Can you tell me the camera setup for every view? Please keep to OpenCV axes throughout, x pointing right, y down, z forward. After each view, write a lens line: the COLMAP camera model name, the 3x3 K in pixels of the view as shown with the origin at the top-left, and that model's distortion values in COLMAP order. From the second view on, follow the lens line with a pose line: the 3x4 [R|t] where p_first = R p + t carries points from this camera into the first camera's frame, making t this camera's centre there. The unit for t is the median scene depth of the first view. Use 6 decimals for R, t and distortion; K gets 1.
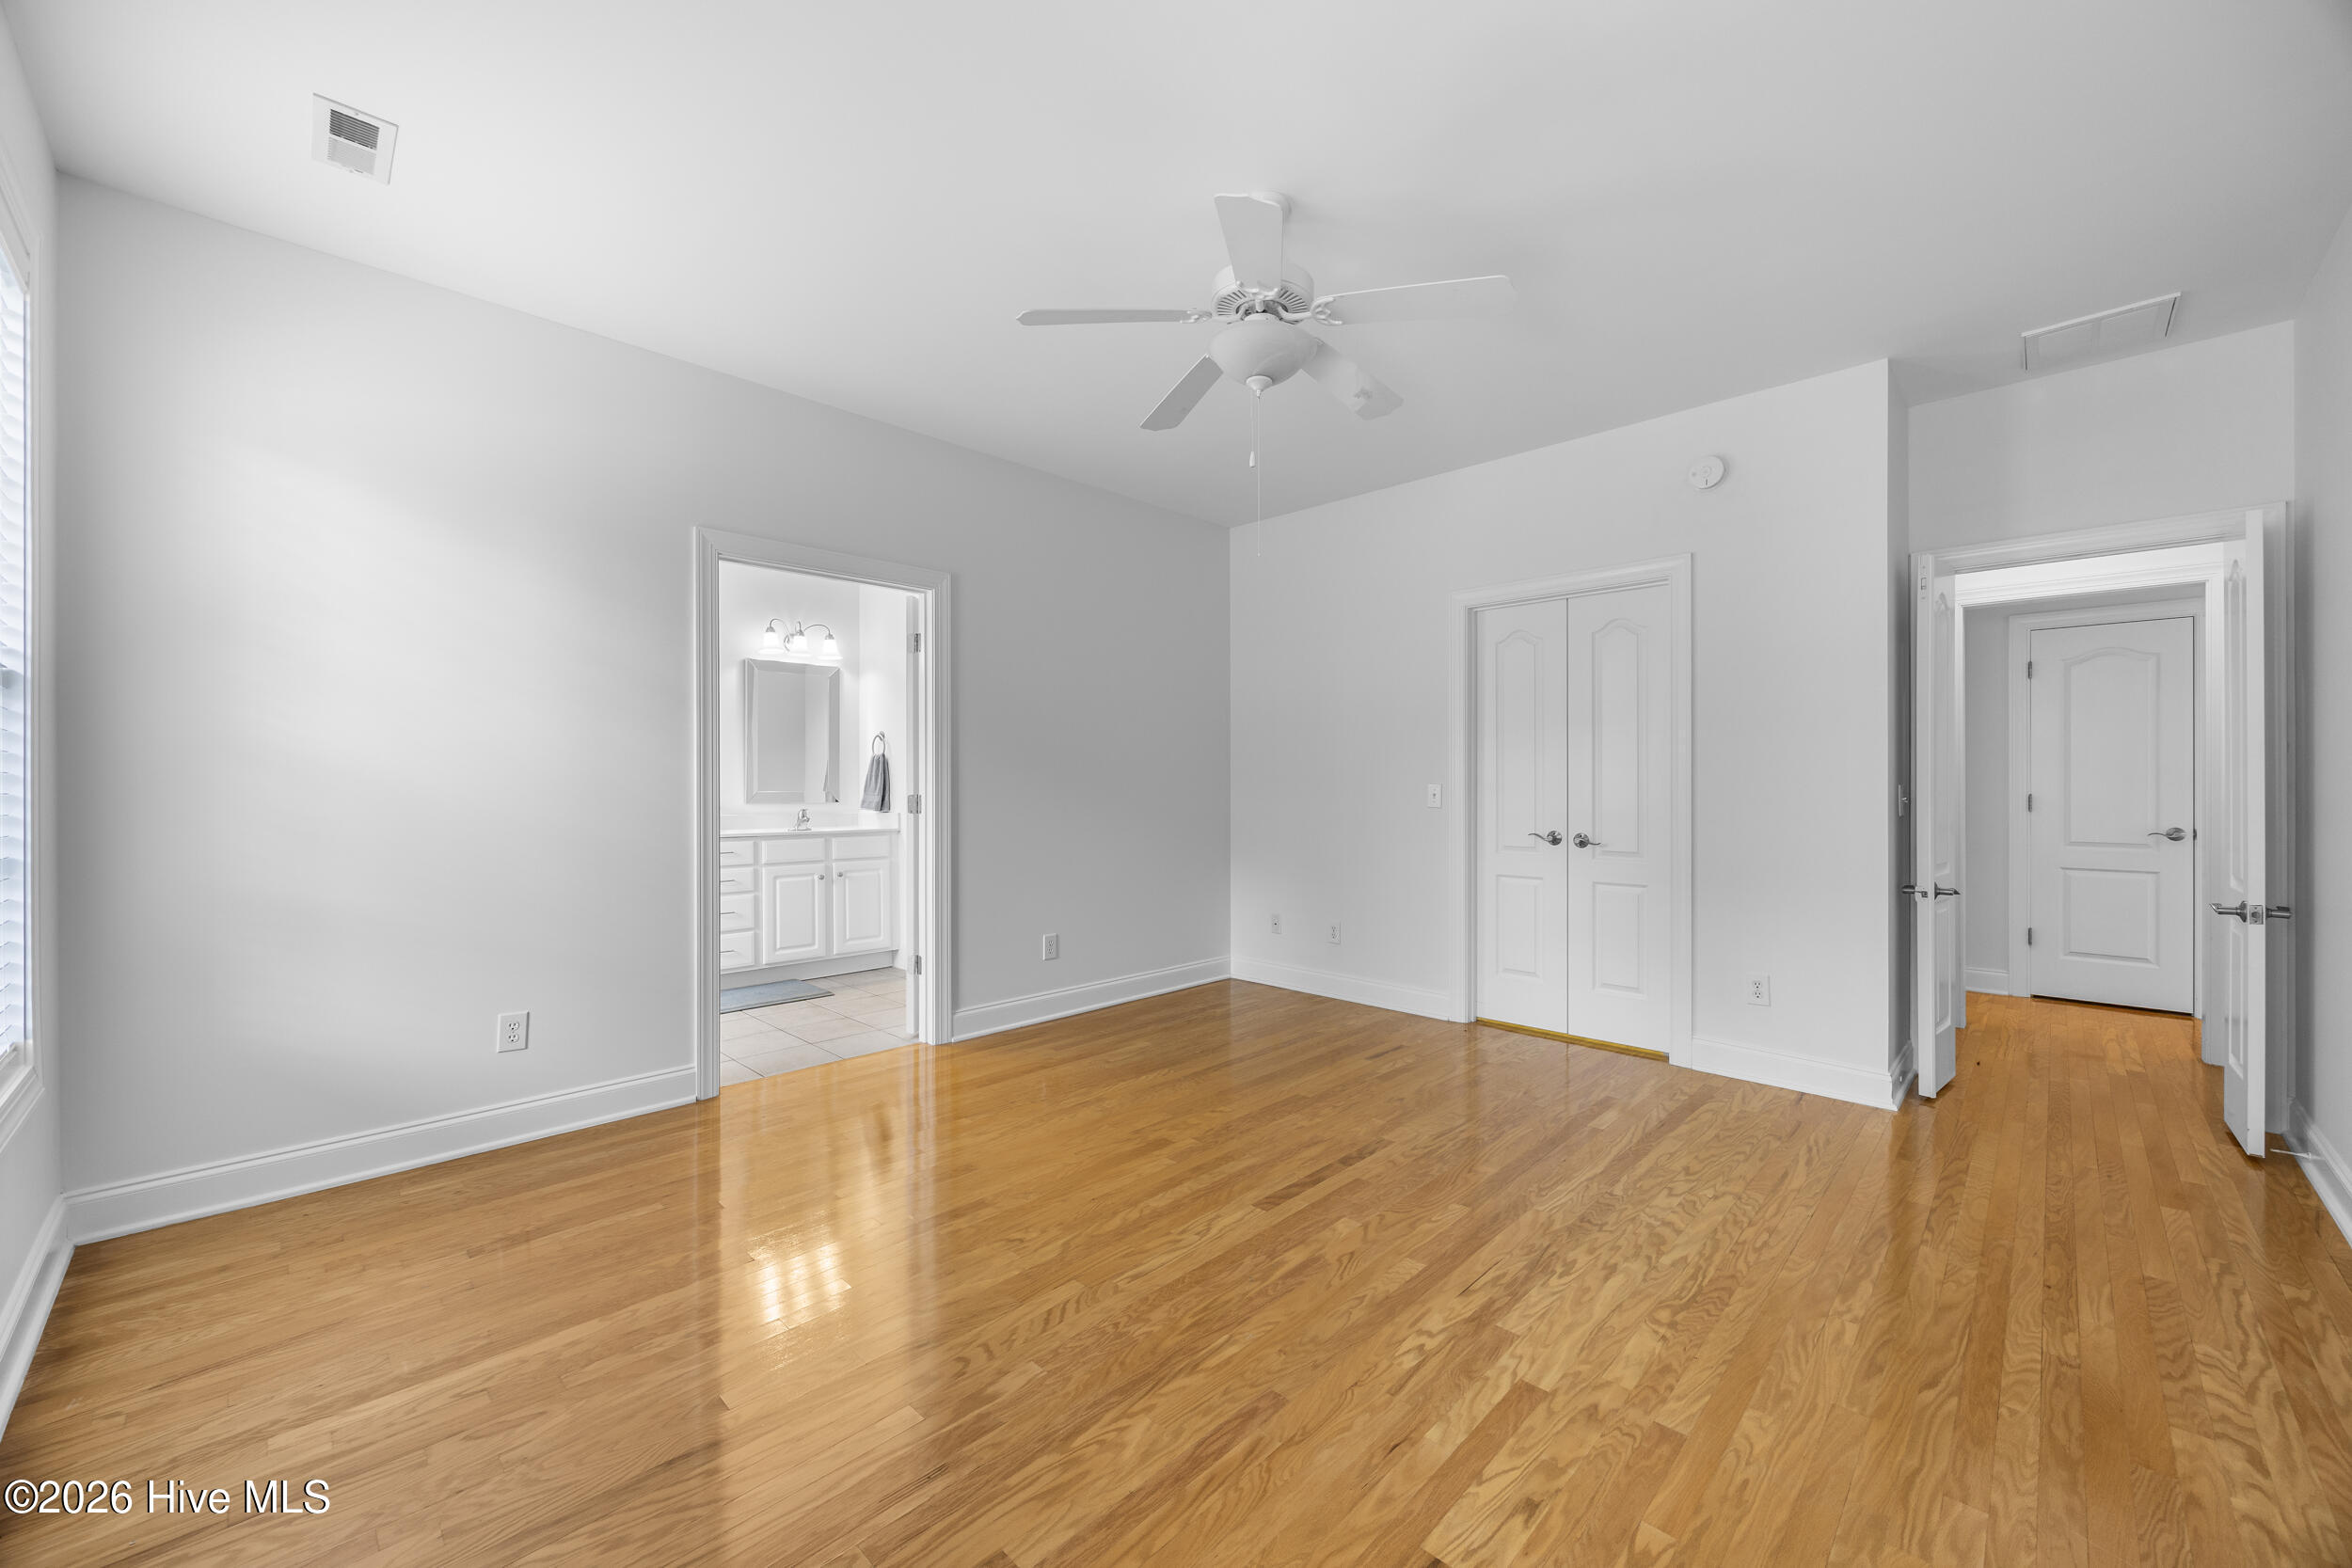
lens RADIAL K [[900.8, 0, 1168.4], [0, 900.8, 783.5], [0, 0, 1]] dist [-0.000892, -0.000045]
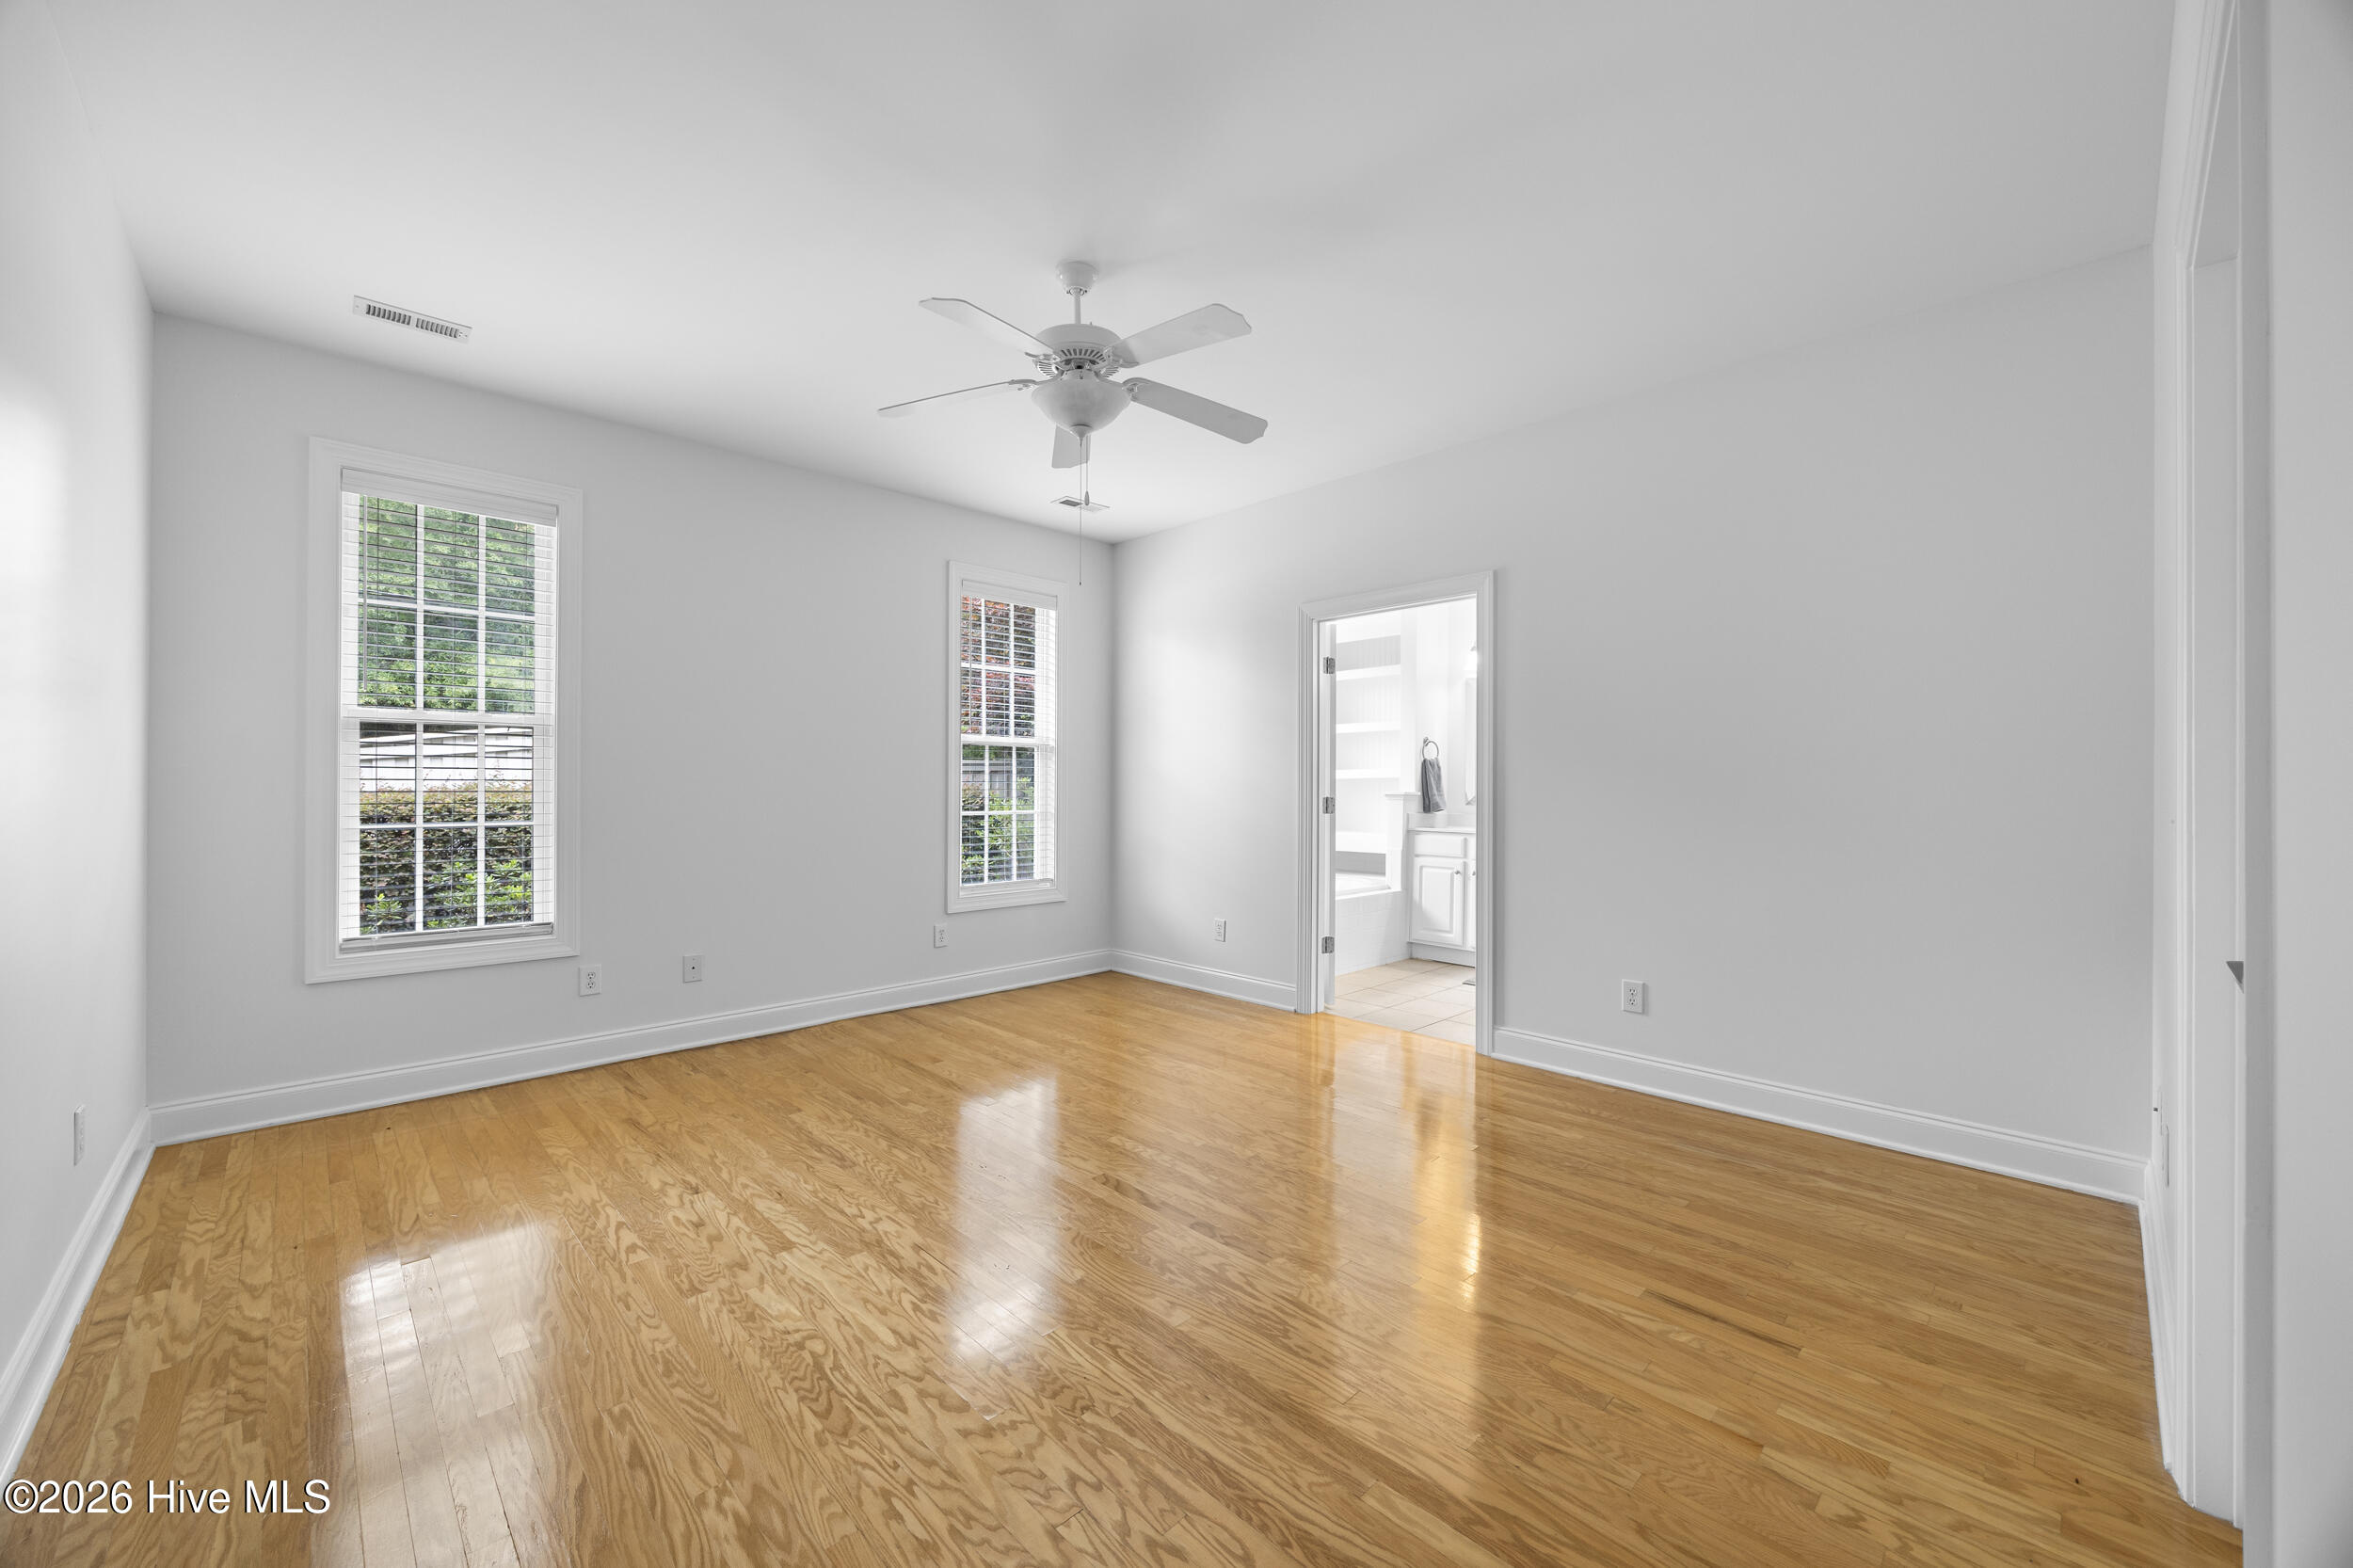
lens RADIAL K [[901.3, 0, 1172.9], [0, 901.3, 781.9], [0, 0, 1]] dist [-0.000892, -0.000045]
pose [[-0.018983, -0.004961, -0.999808, 1.534081], [-0.002028, 0.999986, -0.004923, -0.000825], [0.999818, 0.001934, -0.018993, 1.428588]]
